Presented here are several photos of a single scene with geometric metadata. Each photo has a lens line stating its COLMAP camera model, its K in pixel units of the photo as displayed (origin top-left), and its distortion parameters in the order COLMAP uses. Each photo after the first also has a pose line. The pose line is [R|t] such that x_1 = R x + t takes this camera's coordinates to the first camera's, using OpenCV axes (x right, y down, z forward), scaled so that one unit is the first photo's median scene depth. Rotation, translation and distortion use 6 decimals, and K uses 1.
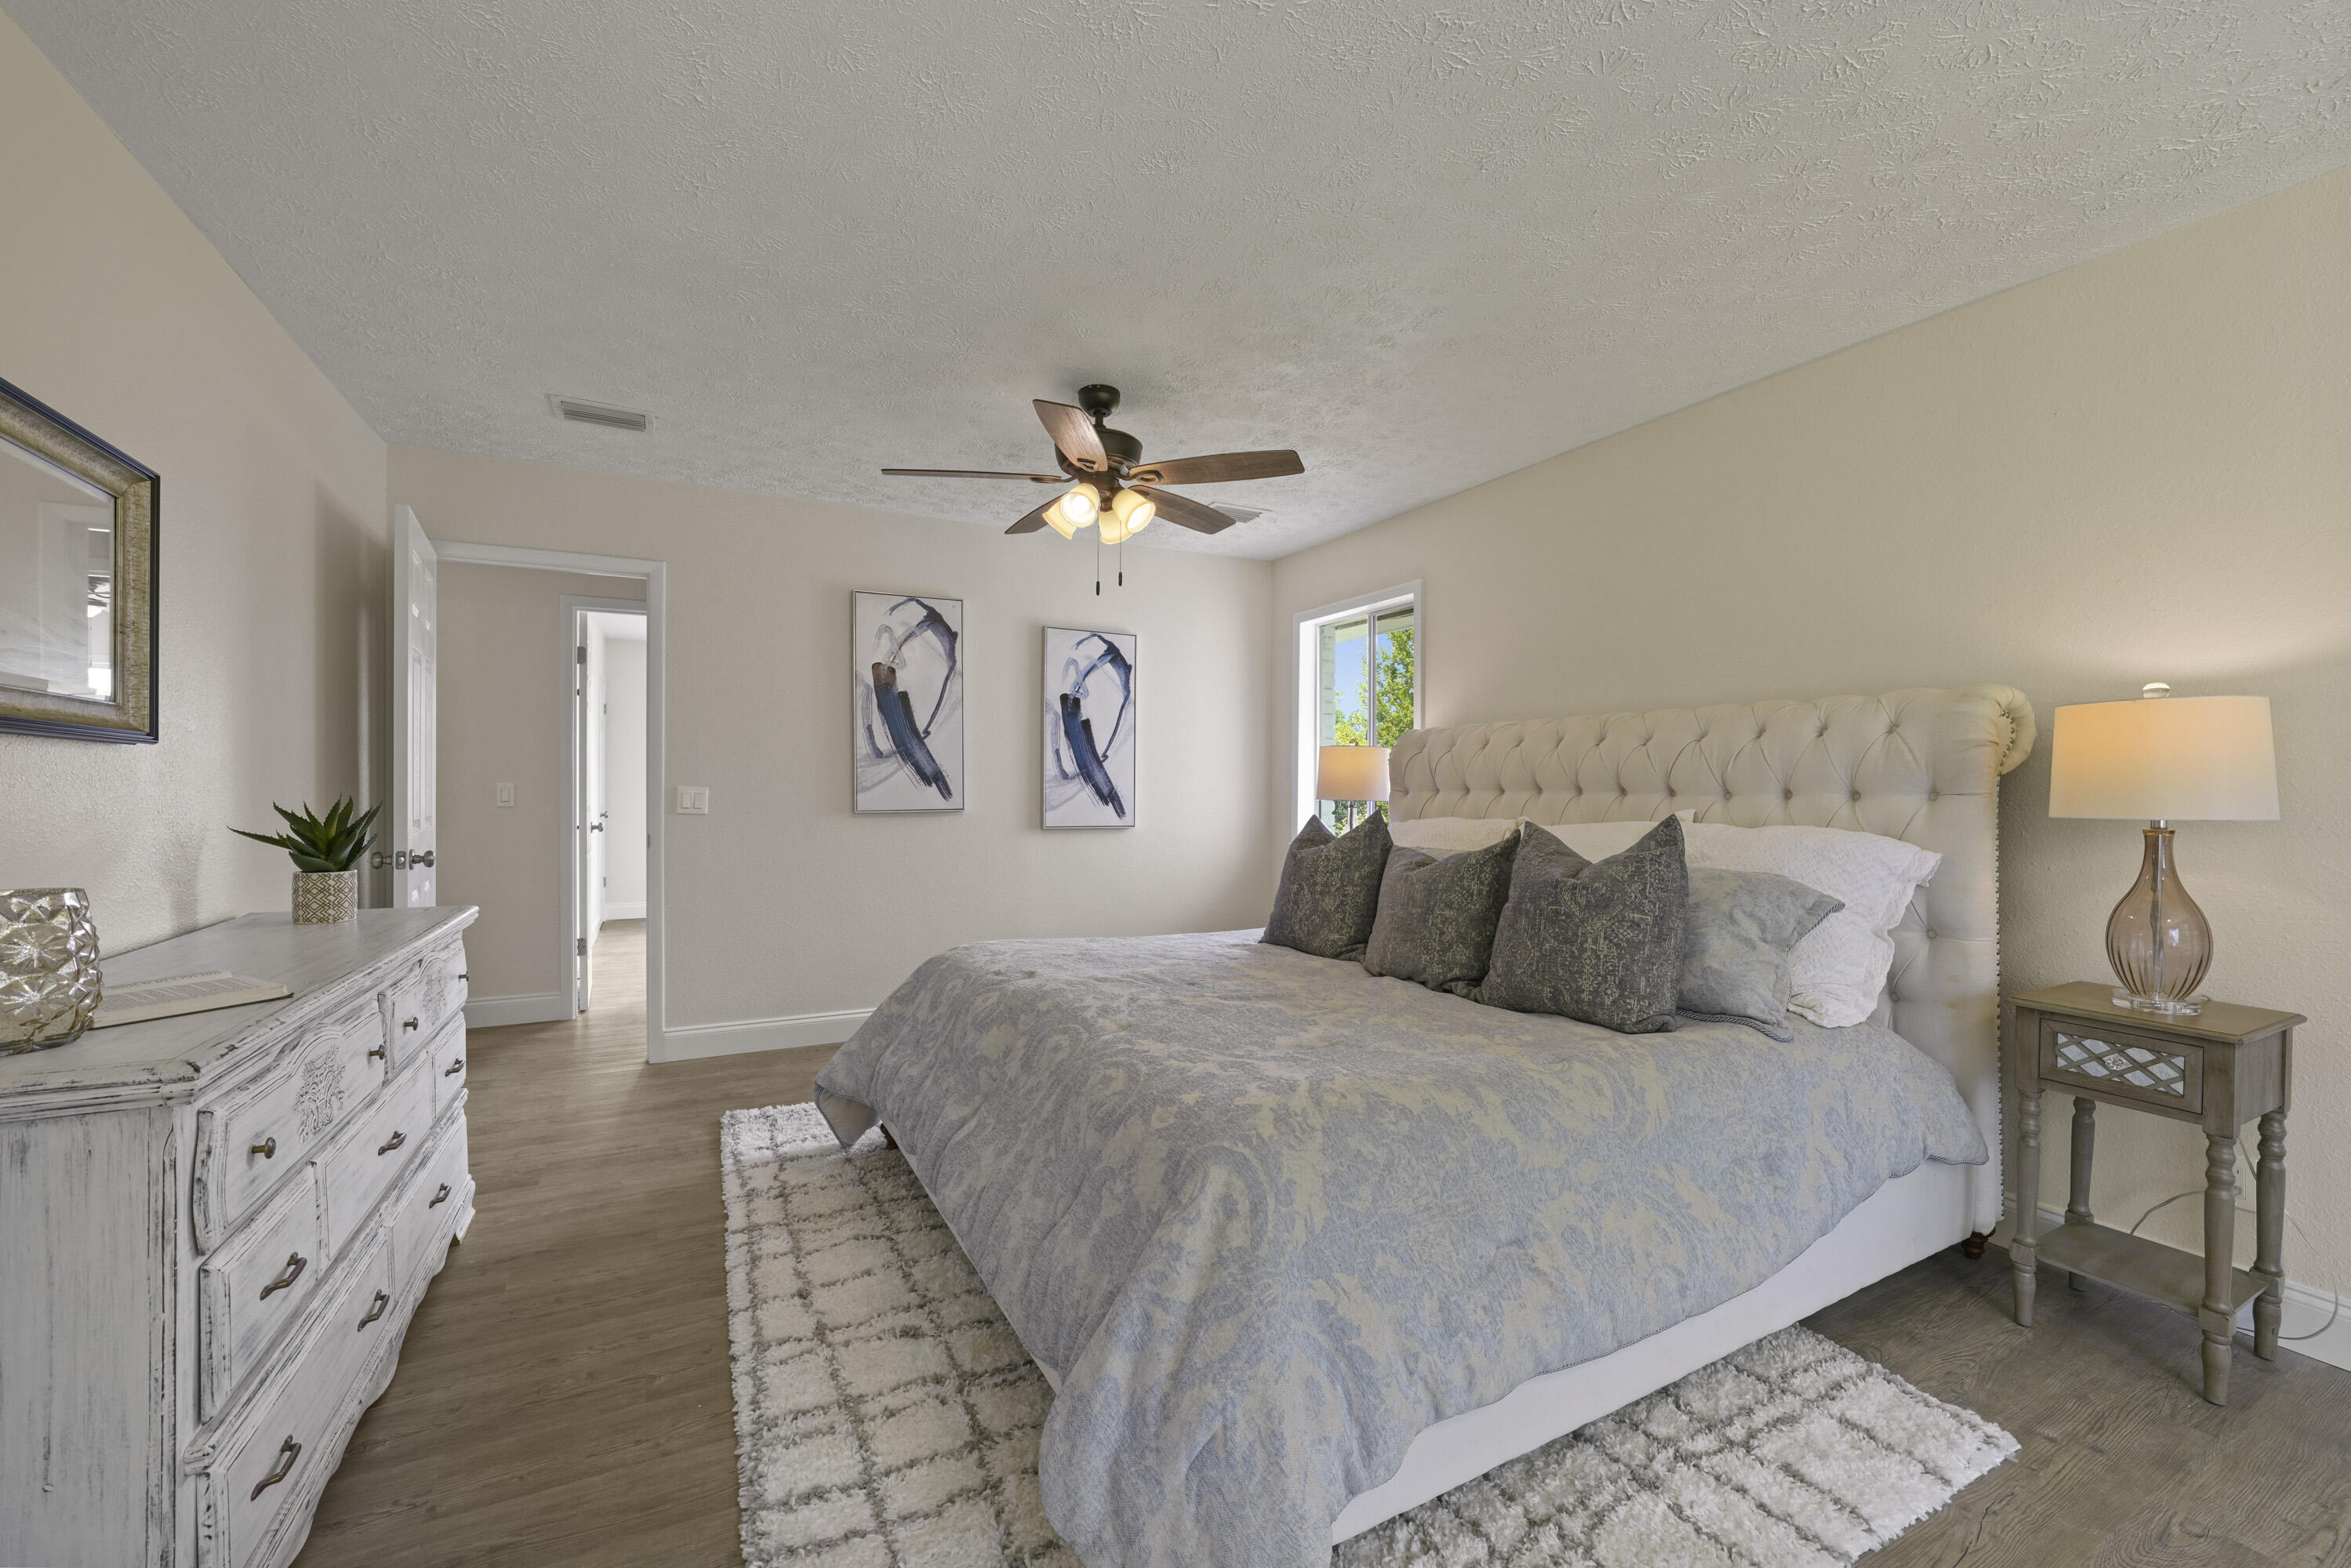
lens RADIAL K [[907.4, 0, 1166.6], [0, 907.4, 778.2], [0, 0, 1]] dist [-0.001799, -0.000018]
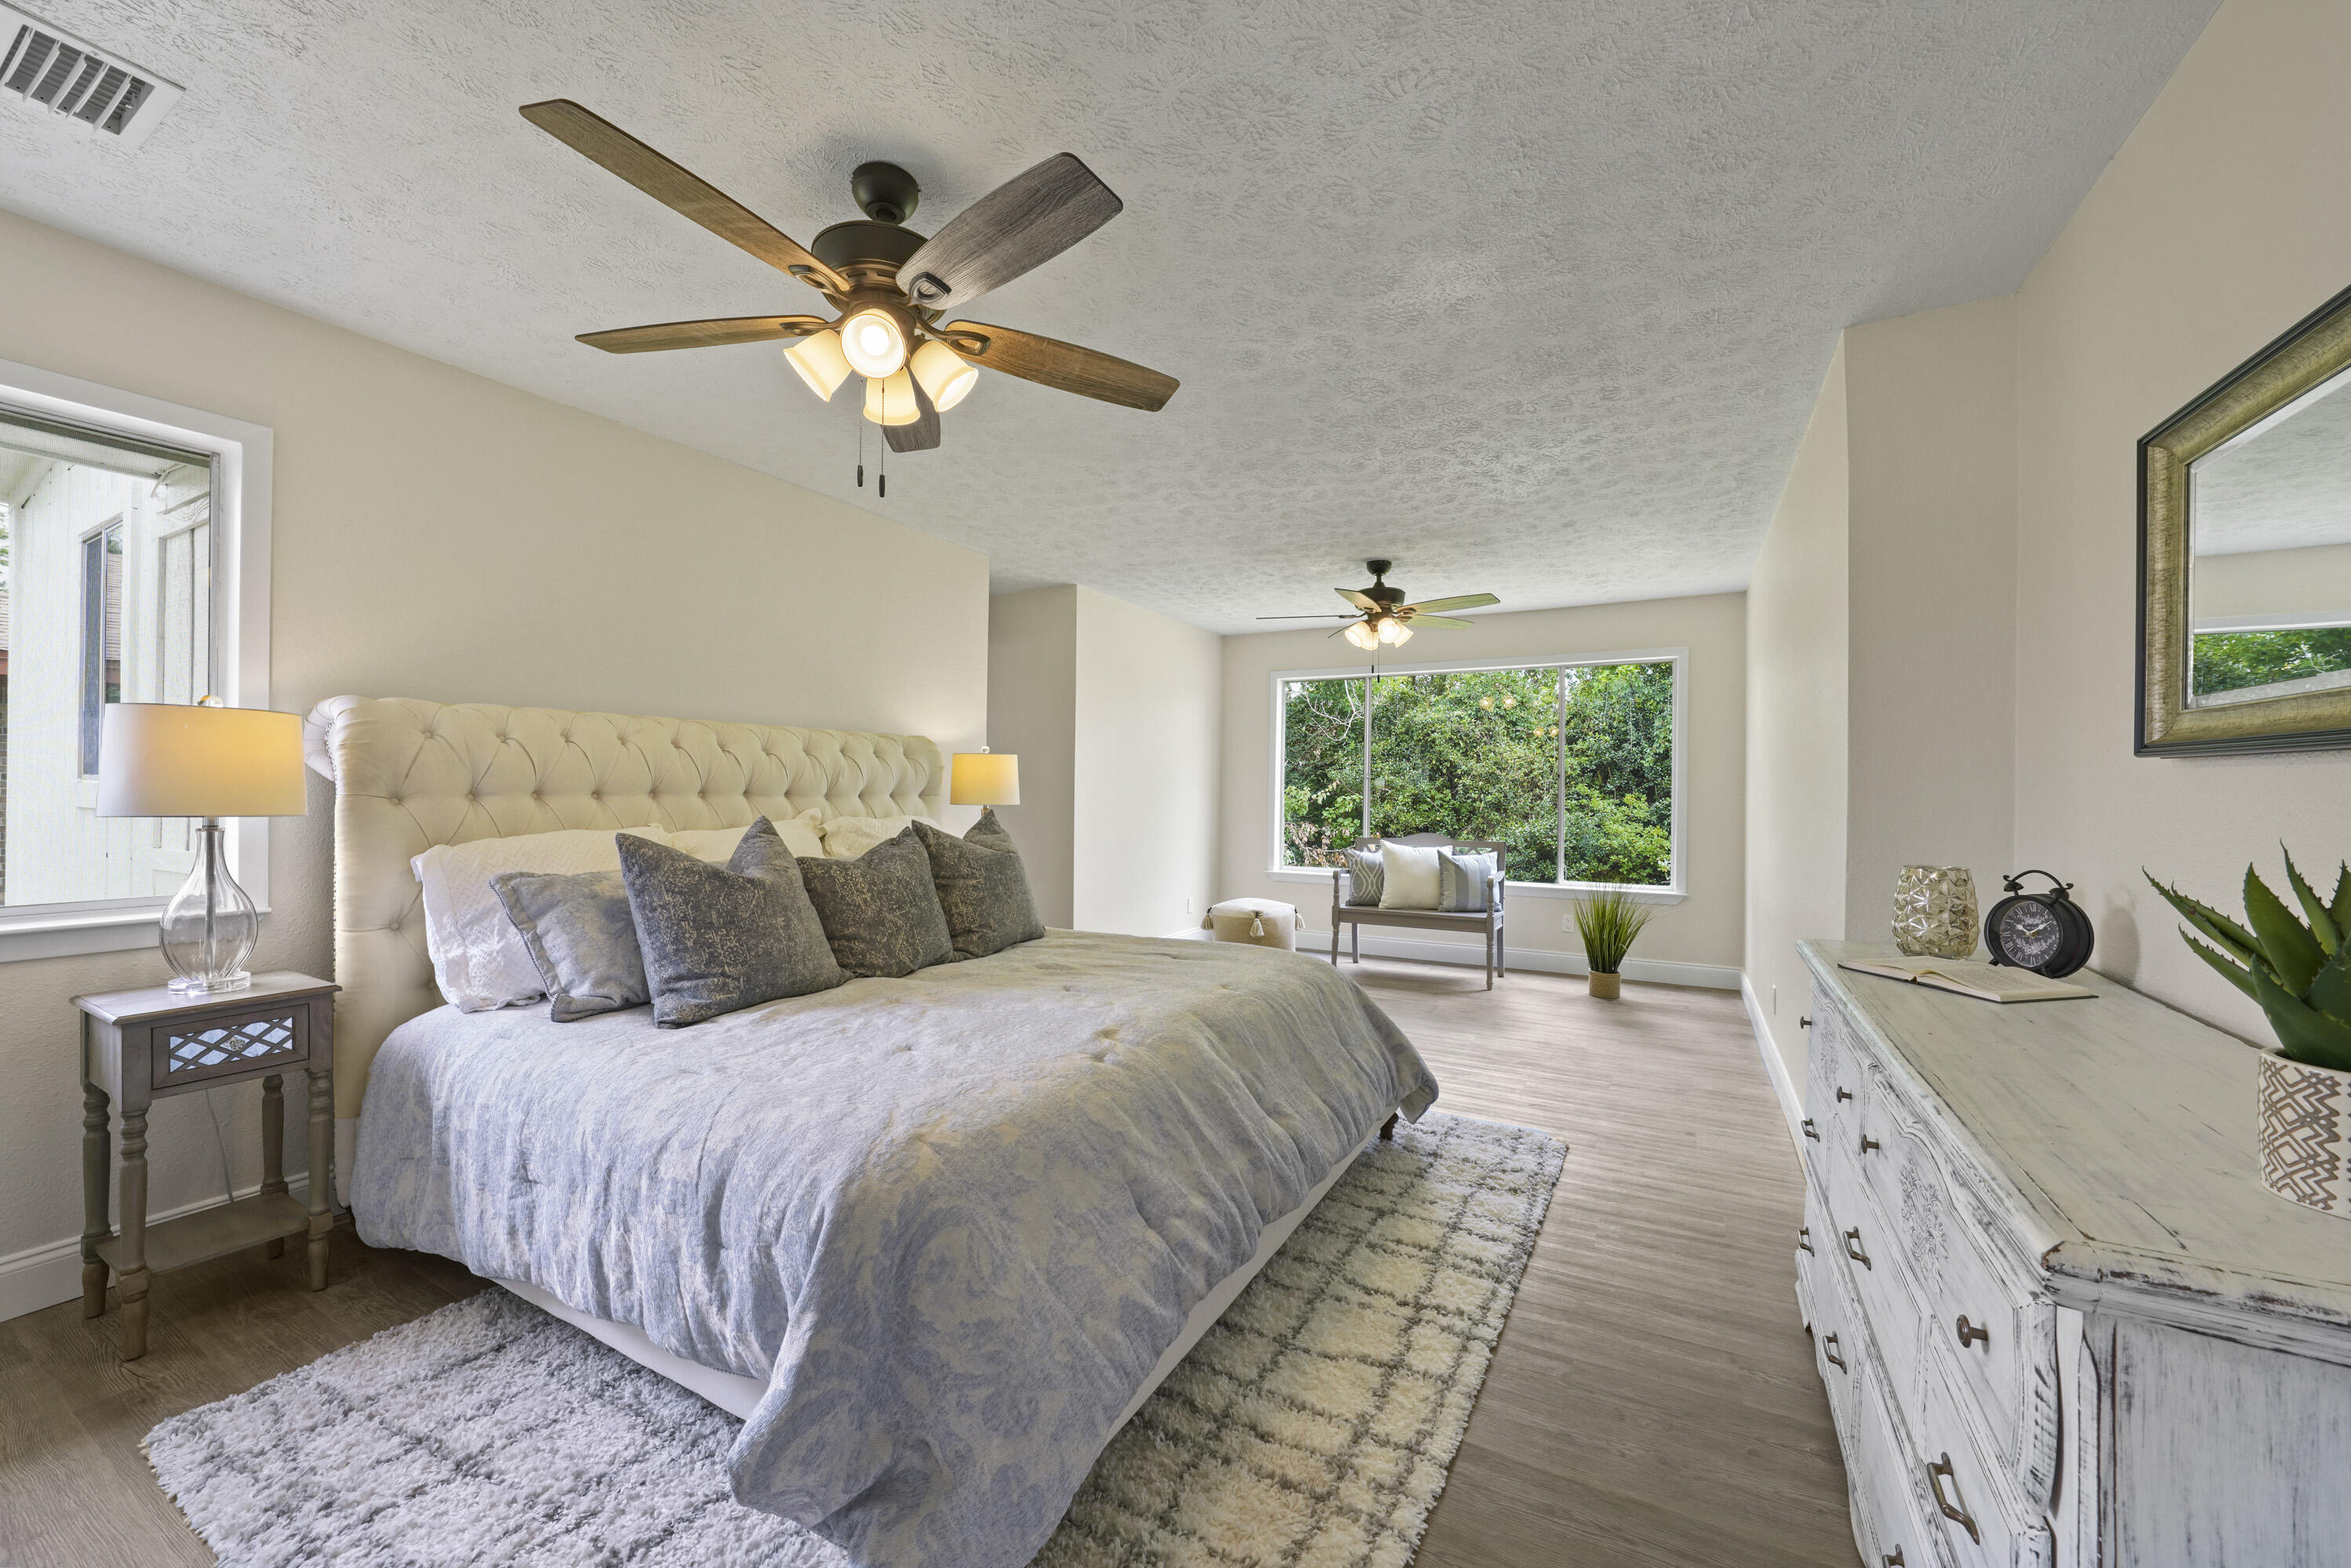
lens RADIAL K [[907.4, 0, 1166.6], [0, 907.4, 778.2], [0, 0, 1]] dist [-0.001799, -0.000018]
pose [[-0.525022, -0.011895, 0.851006, -0.963646], [-0.008791, 0.999925, 0.008553, -0.023615], [-0.851043, -0.002991, -0.525087, 1.546903]]
